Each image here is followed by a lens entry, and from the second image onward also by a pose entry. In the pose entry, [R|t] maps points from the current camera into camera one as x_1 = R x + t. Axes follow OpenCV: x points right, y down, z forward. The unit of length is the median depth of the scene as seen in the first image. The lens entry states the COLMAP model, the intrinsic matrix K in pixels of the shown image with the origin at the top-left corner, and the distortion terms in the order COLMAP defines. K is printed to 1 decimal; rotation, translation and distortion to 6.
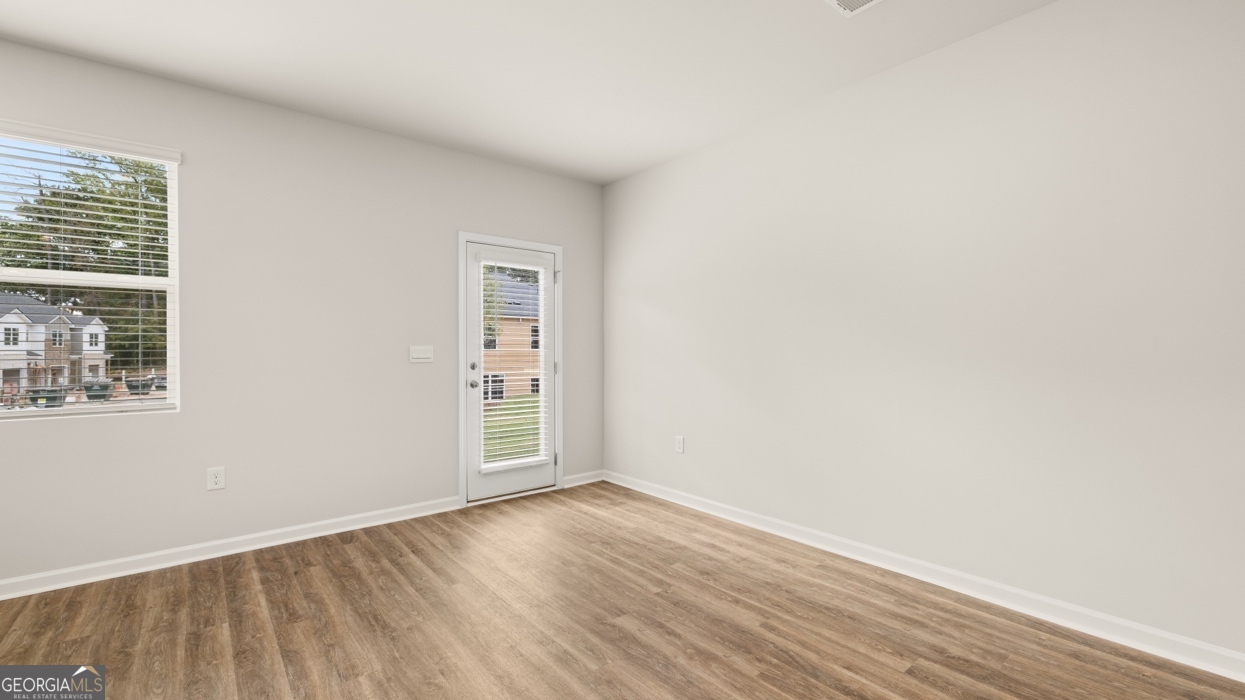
lens RADIAL K [[518.8, 0, 620.1], [0, 518.8, 352.2], [0, 0, 1]] dist [-0.000577, 0.000273]
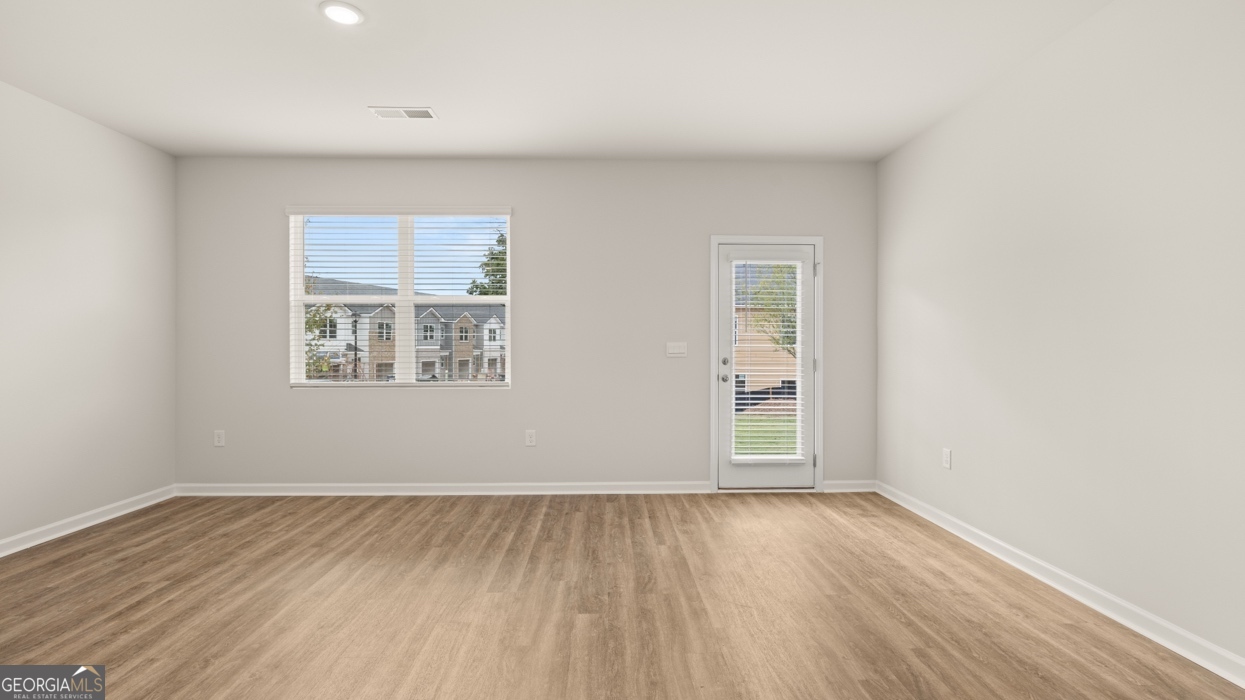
lens RADIAL K [[575.6, 0, 624.6], [0, 575.6, 348.5], [0, 0, 1]] dist [-0.003570, 0.000222]
pose [[0.799059, 0.004445, -0.601236, 0.351433], [-0.003873, 0.999990, 0.002245, -0.001286], [0.601240, 0.000535, 0.799068, -0.082738]]
